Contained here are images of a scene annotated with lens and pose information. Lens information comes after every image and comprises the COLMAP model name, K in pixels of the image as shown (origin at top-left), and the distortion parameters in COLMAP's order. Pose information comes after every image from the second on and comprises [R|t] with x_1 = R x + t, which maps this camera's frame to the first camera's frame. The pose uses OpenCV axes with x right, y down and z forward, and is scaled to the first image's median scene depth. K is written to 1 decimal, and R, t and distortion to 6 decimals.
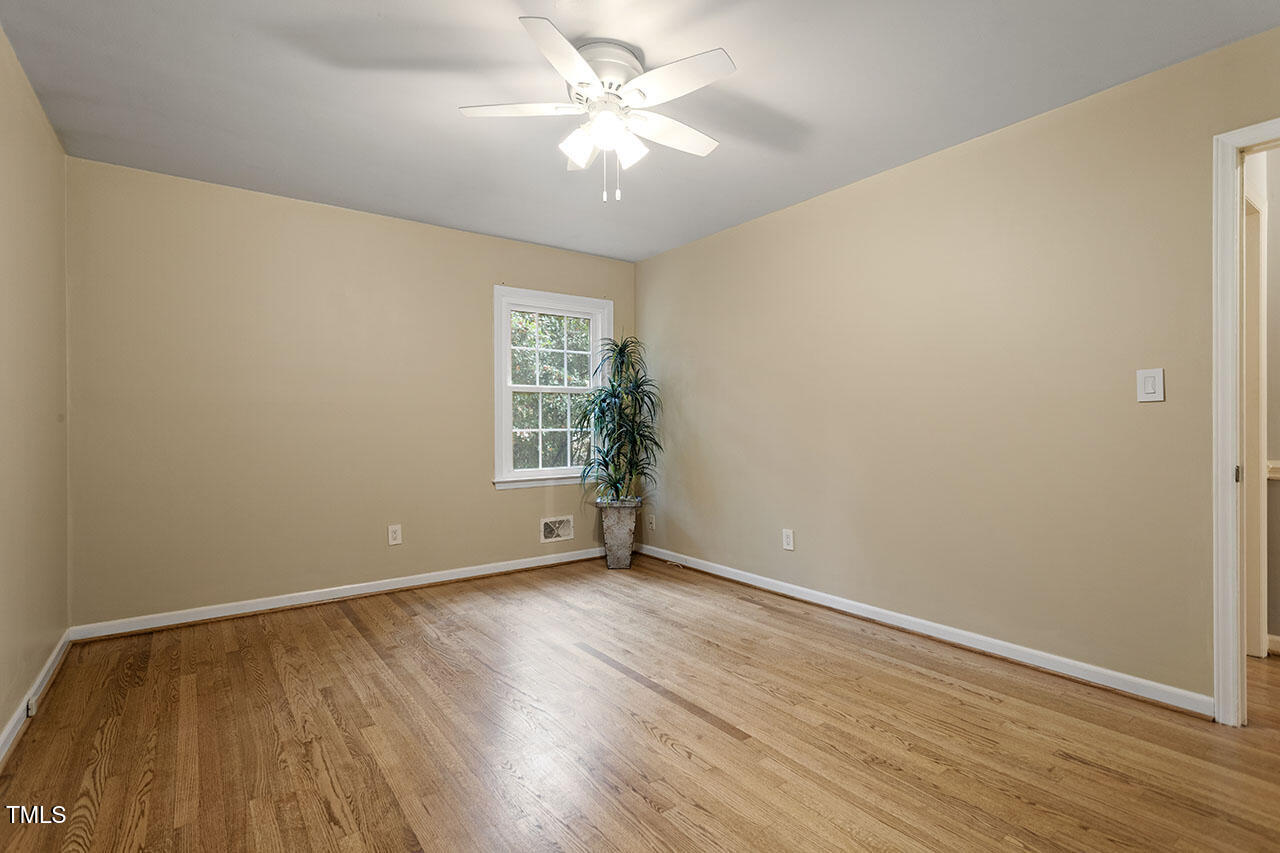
lens RADIAL K [[603.6, 0, 644.1], [0, 603.6, 417.2], [0, 0, 1]] dist [-0.000272, 0.000276]
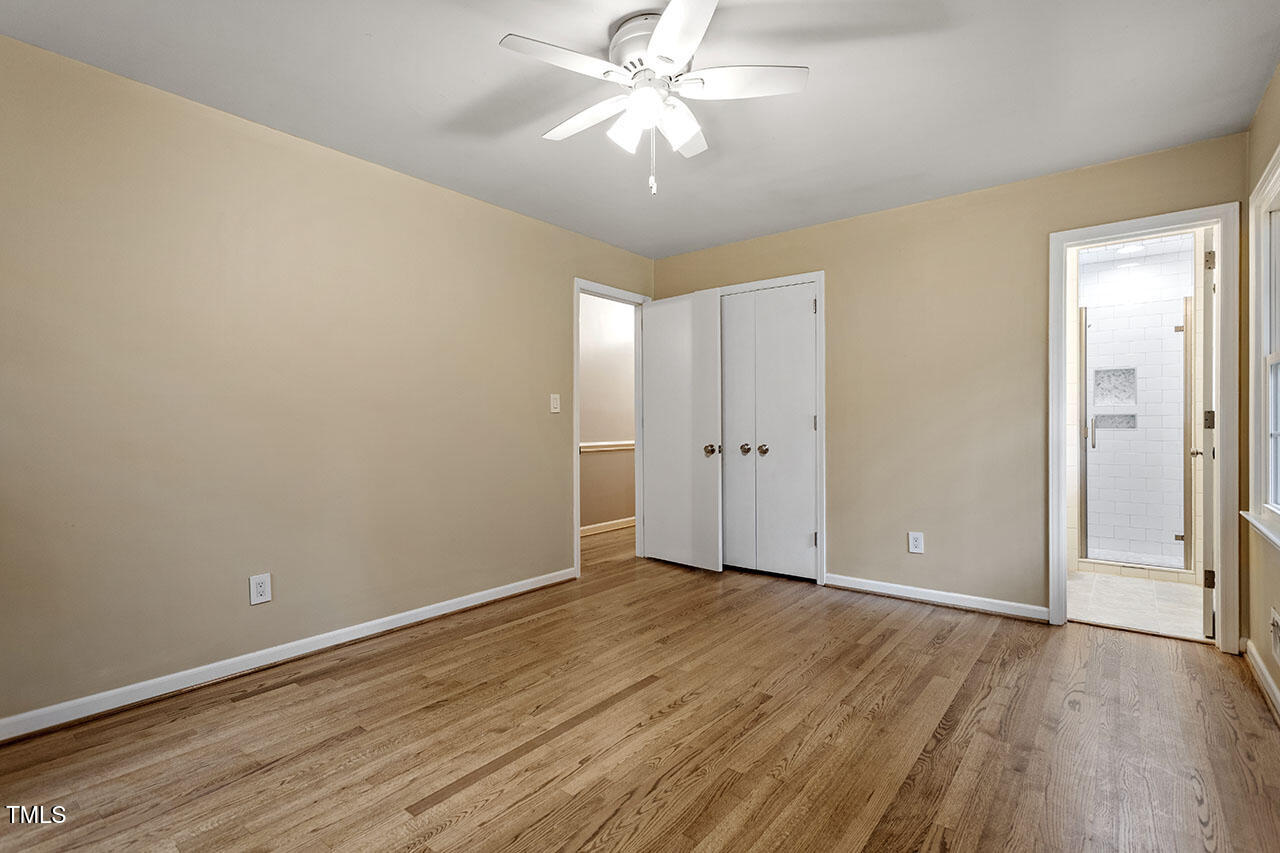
lens RADIAL K [[609.4, 0, 640.0], [0, 609.4, 426.5], [0, 0, 1]] dist [0.001363, 0.000664]
pose [[-0.258270, -0.000102, 0.966073, -0.703044], [-0.003801, 0.999992, -0.000911, 0.010237], [-0.966065, -0.003908, -0.258269, 0.916519]]
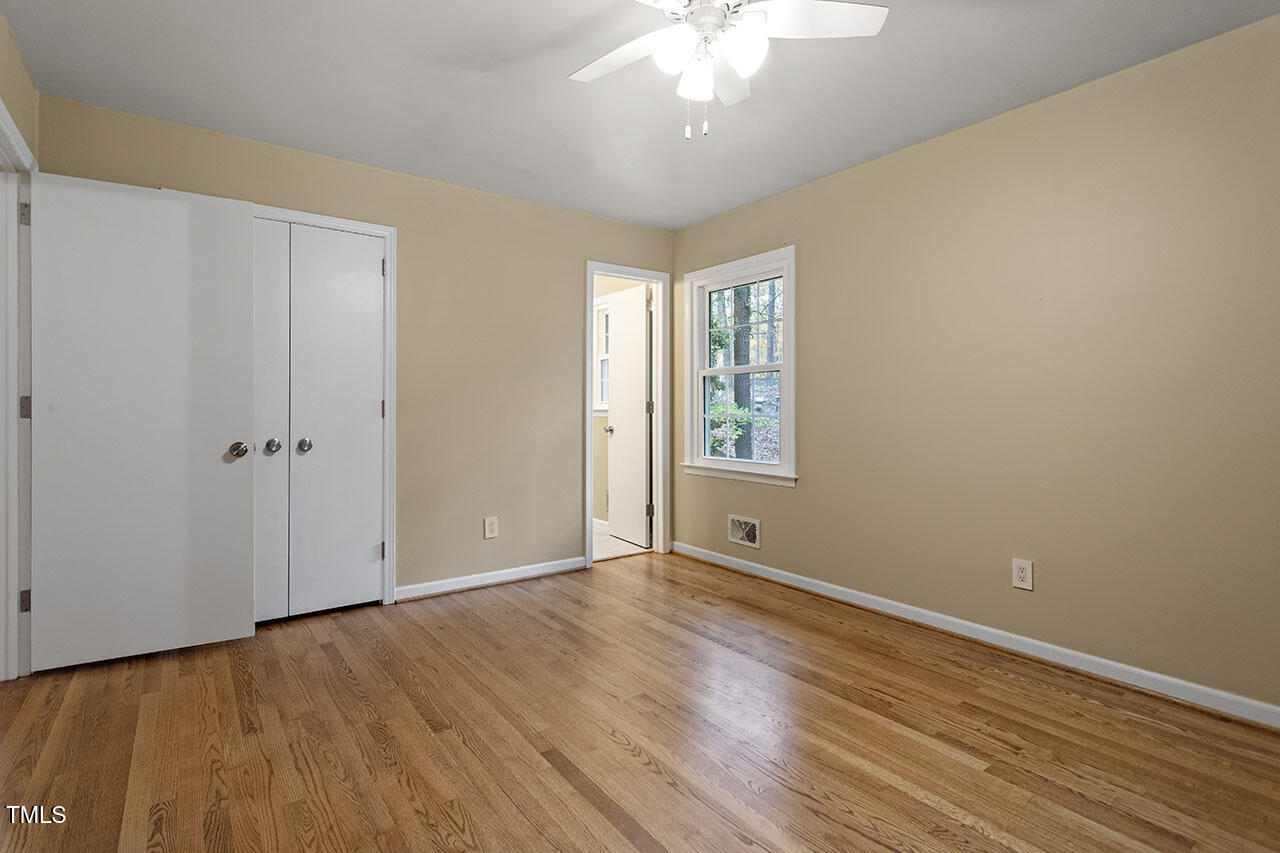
lens RADIAL K [[618.4, 0, 648.6], [0, 618.4, 408.6], [0, 0, 1]] dist [0.001683, 0.000231]
pose [[-0.999920, 0.005470, -0.011434, 0.015499], [0.005570, 0.999947, -0.008693, 0.011285], [0.011386, -0.008756, -0.999897, 1.316413]]
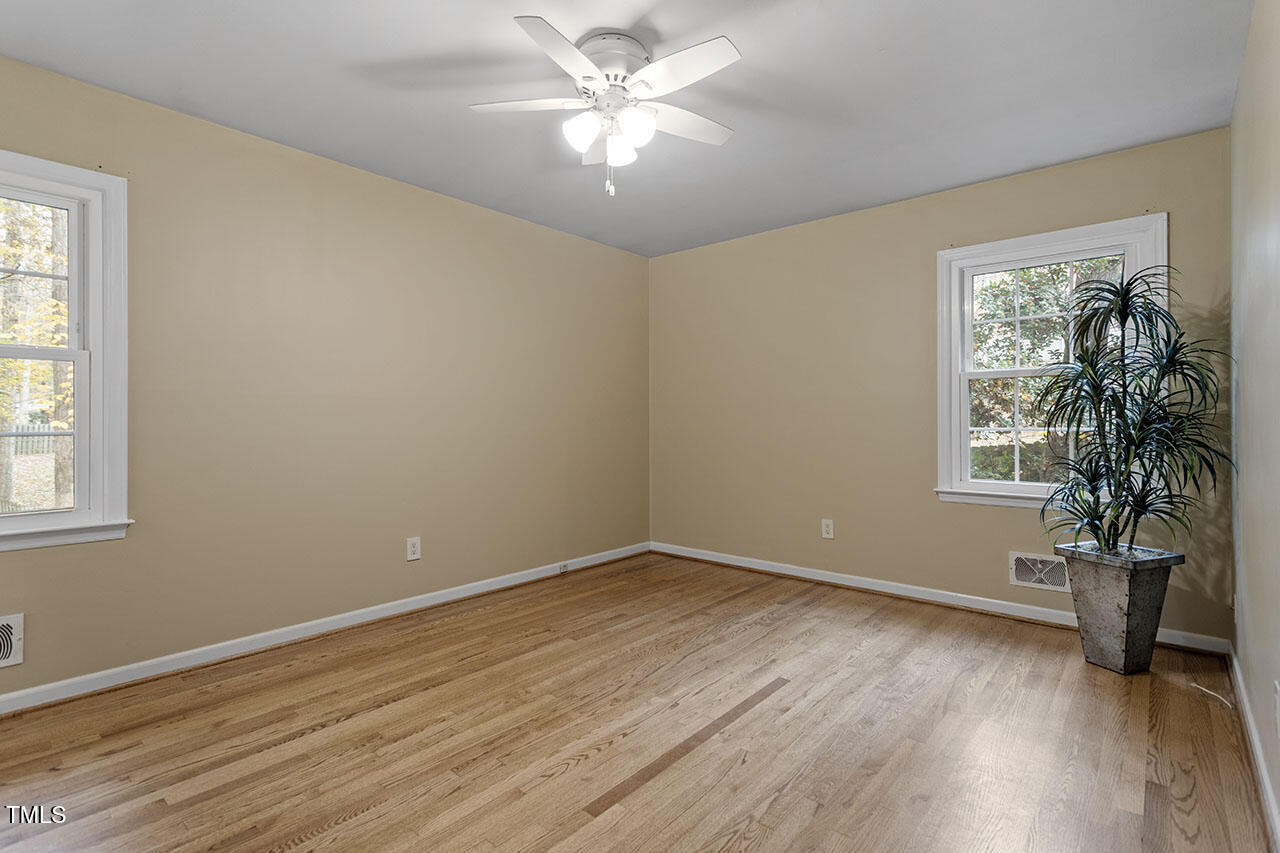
lens RADIAL K [[603.6, 0, 644.1], [0, 603.6, 417.2], [0, 0, 1]] dist [-0.000272, 0.000276]
pose [[0.226420, 0.001597, -0.974029, 0.655783], [0.009152, 0.999951, 0.003767, -0.000743], [0.973987, -0.009767, 0.226394, 0.601504]]
